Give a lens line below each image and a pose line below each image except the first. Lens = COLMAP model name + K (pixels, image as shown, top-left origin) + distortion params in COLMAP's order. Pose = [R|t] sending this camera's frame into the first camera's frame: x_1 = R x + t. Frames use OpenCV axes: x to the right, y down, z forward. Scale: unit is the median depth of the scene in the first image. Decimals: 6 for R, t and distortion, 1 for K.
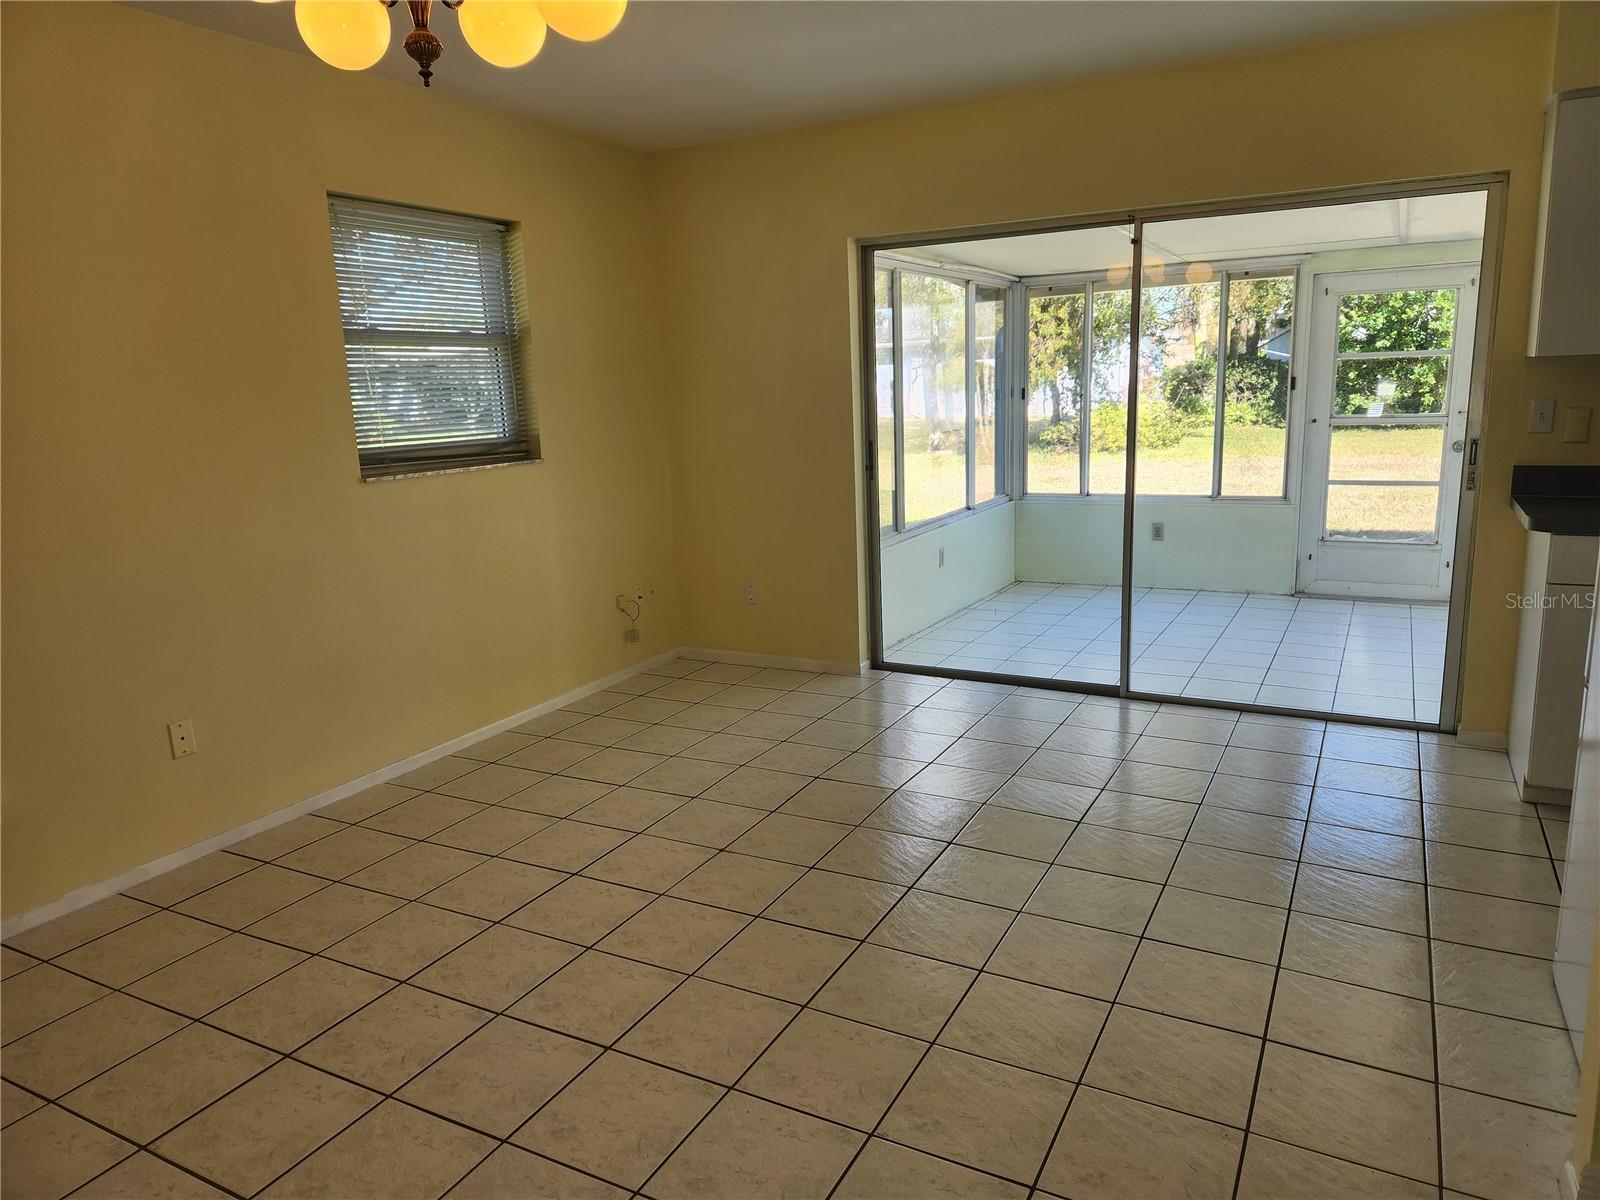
lens RADIAL K [[1068.6, 0, 804.6], [0, 1068.6, 595.6], [0, 0, 1]] dist [0.057407, -0.048818]
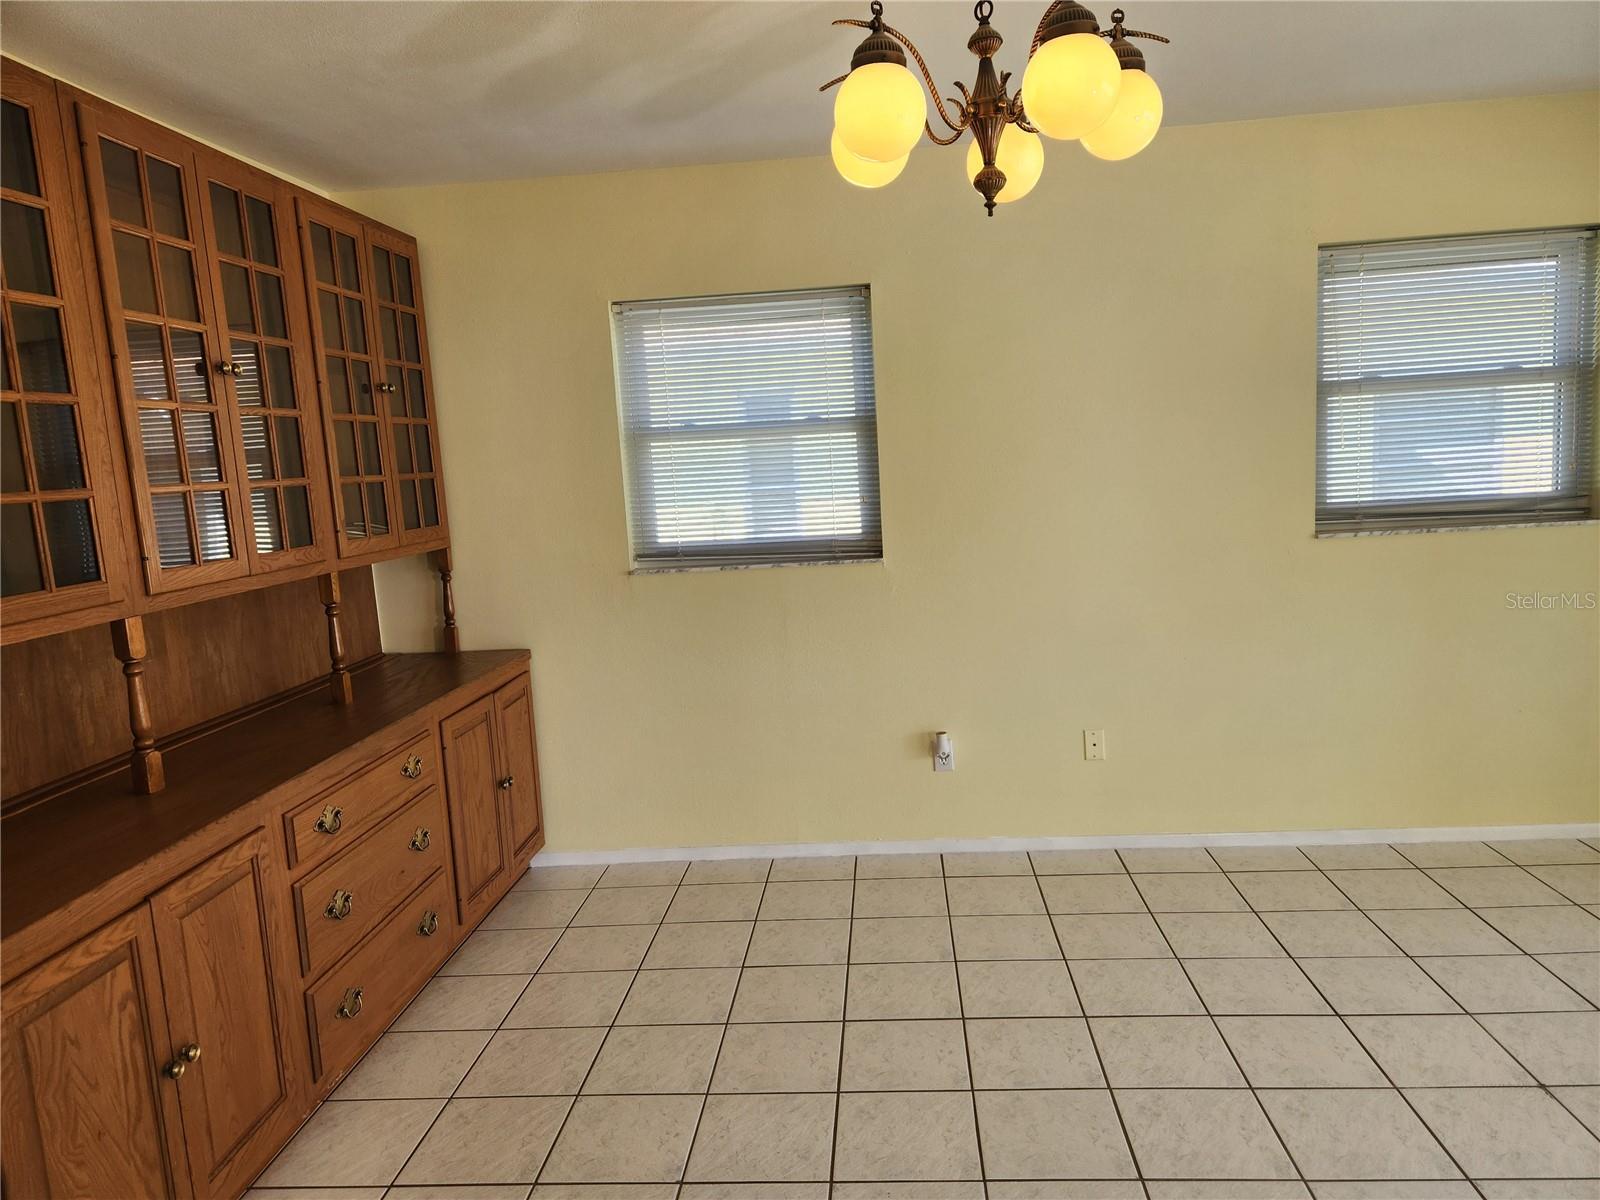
lens RADIAL K [[1068.6, 0, 800.4], [0, 1068.6, 597.6], [0, 0, 1]] dist [0.057407, -0.048818]
pose [[0.411561, 0.128546, -0.902271, 0.300474], [-0.139158, 0.987258, 0.077178, -0.066038], [0.900695, 0.093795, 0.424205, 0.184941]]
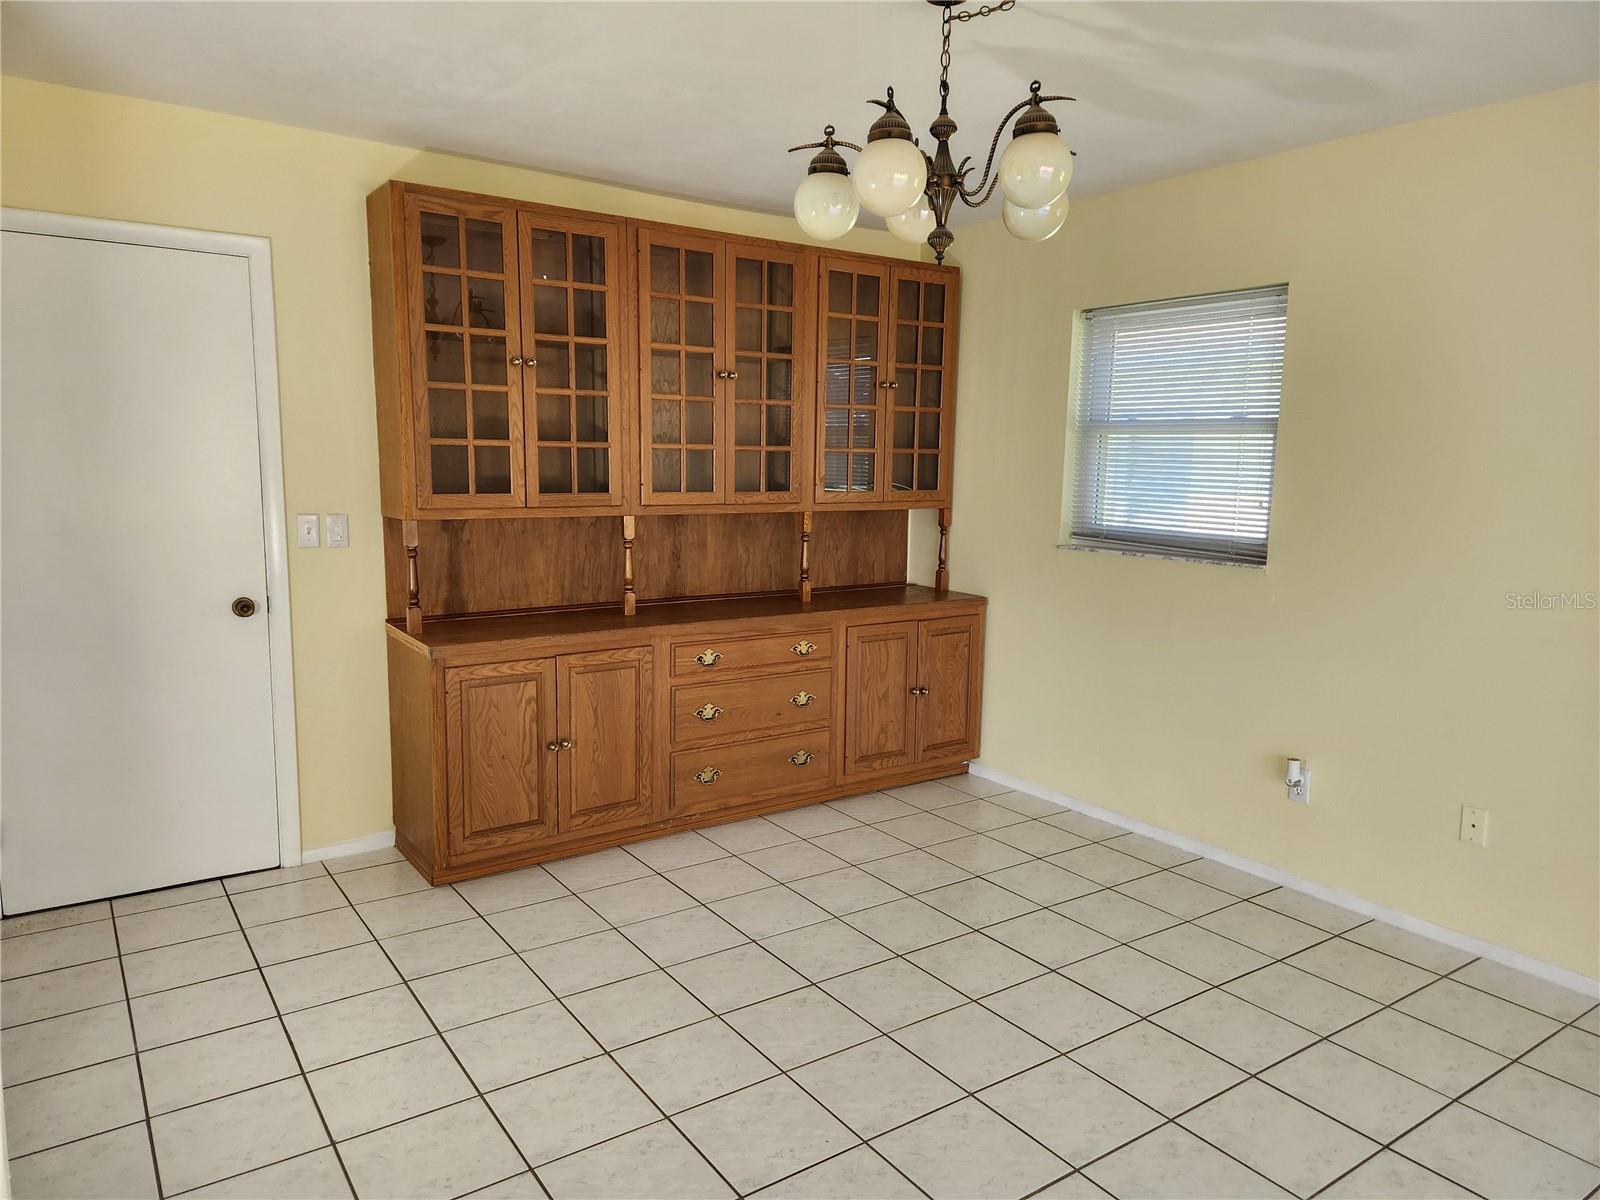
lens RADIAL K [[1068.6, 0, 803.4], [0, 1068.6, 591.3], [0, 0, 1]] dist [0.057407, -0.048818]
pose [[-0.449874, 0.140304, -0.882003, 0.489443], [-0.180221, 0.953005, 0.243522, -0.183505], [0.874720, 0.268509, -0.403446, 0.742684]]
